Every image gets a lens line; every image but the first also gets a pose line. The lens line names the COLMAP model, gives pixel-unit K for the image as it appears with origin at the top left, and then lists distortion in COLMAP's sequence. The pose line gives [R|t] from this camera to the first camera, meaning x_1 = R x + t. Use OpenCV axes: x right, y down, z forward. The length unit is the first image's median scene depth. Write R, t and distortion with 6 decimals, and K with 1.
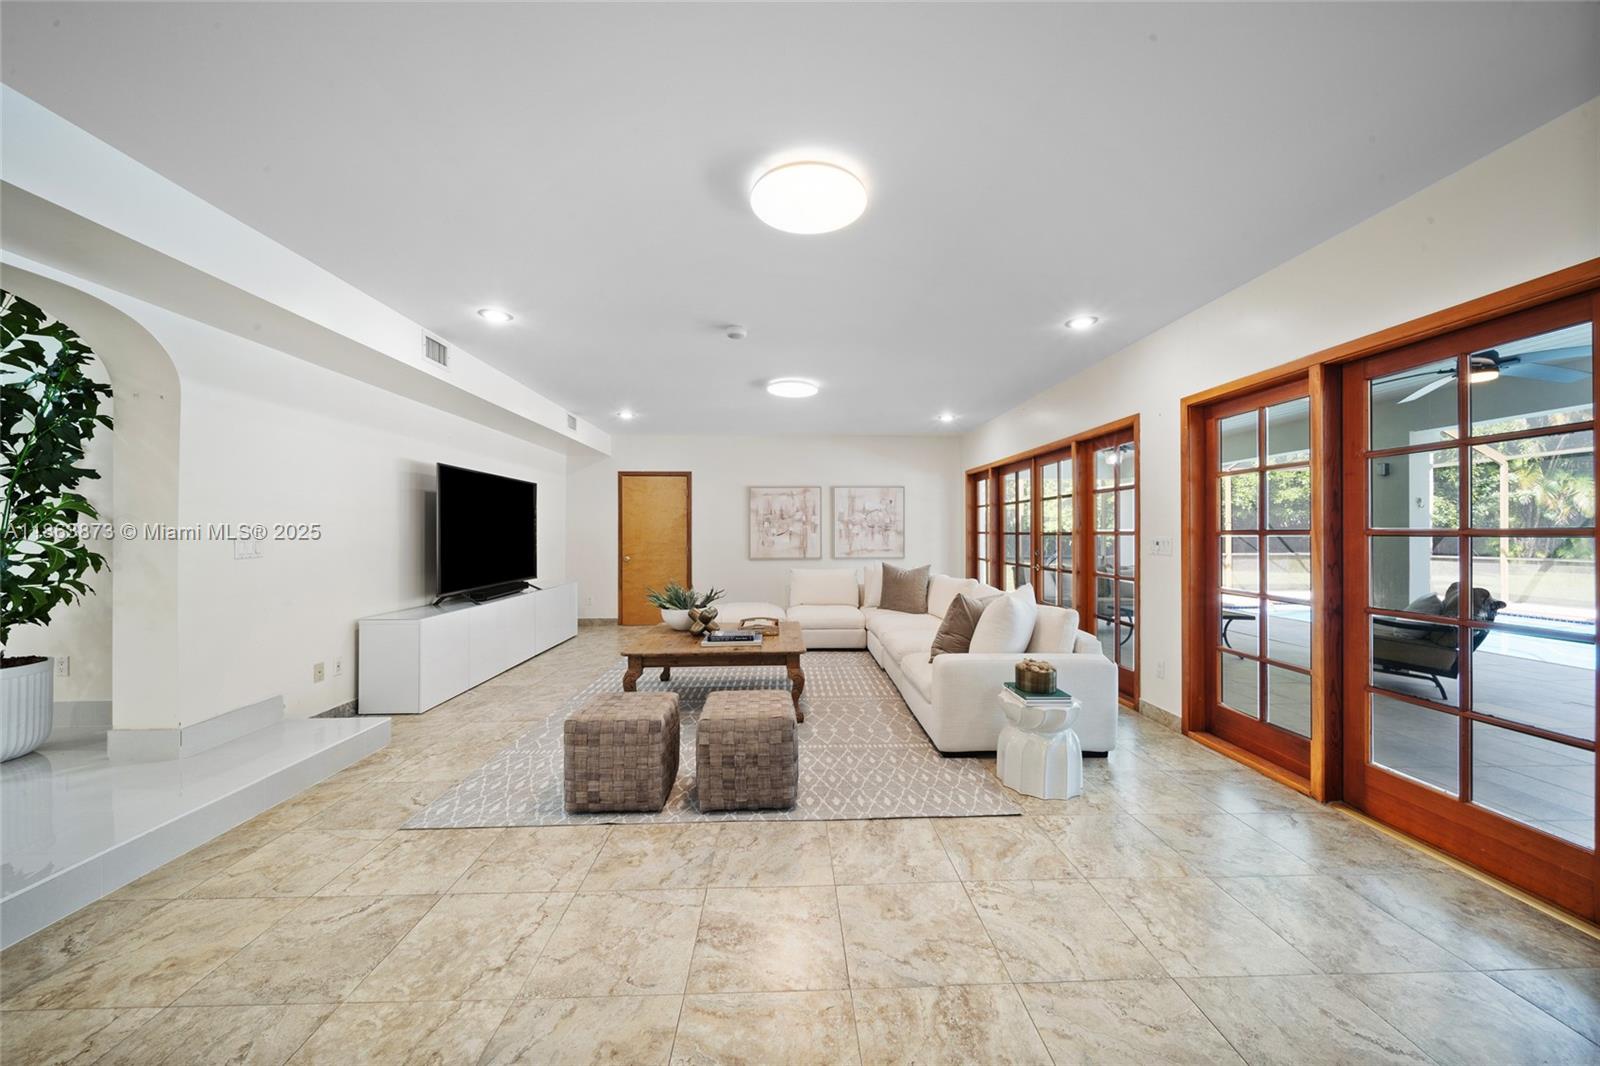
lens RADIAL K [[550.3, 0, 801.2], [0, 550.3, 528.1], [0, 0, 1]] dist [0.000707, -0.000389]
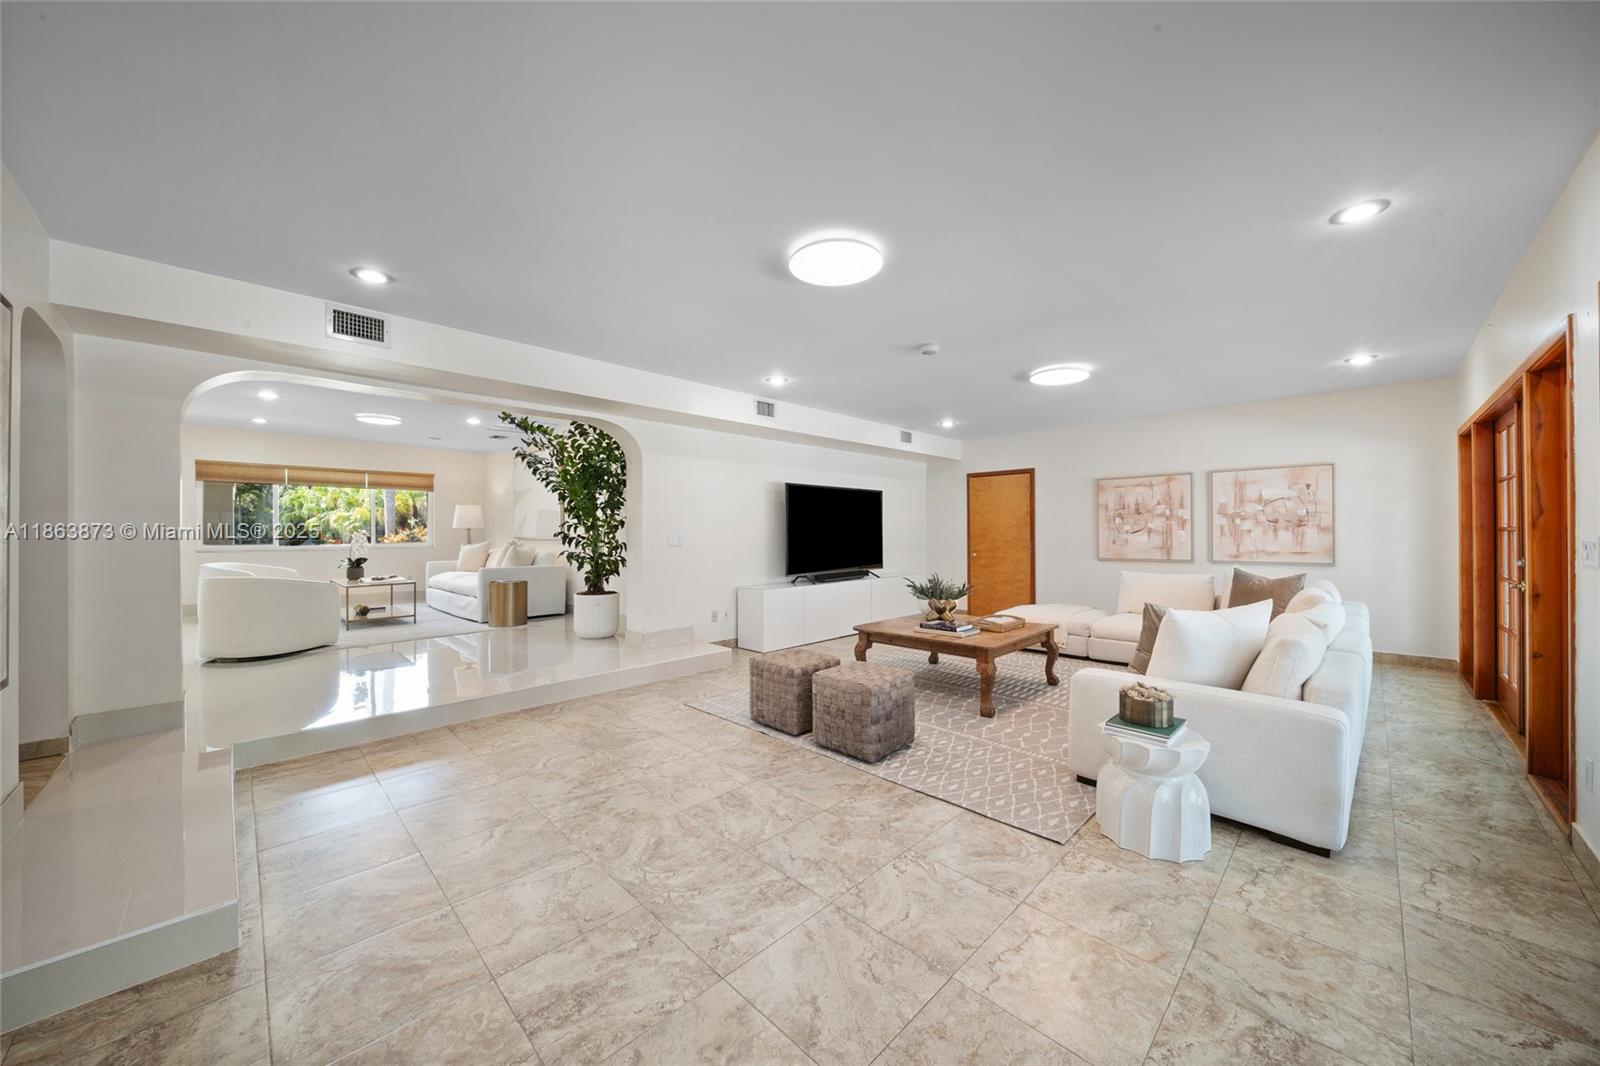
lens RADIAL K [[550.3, 0, 801.2], [0, 550.3, 528.1], [0, 0, 1]] dist [0.000707, -0.000389]
pose [[0.690882, -0.008575, -0.722917, 0.495955], [0.011542, 0.999933, -0.000830, 0.000395], [0.722876, -0.007771, 0.690934, 0.048642]]
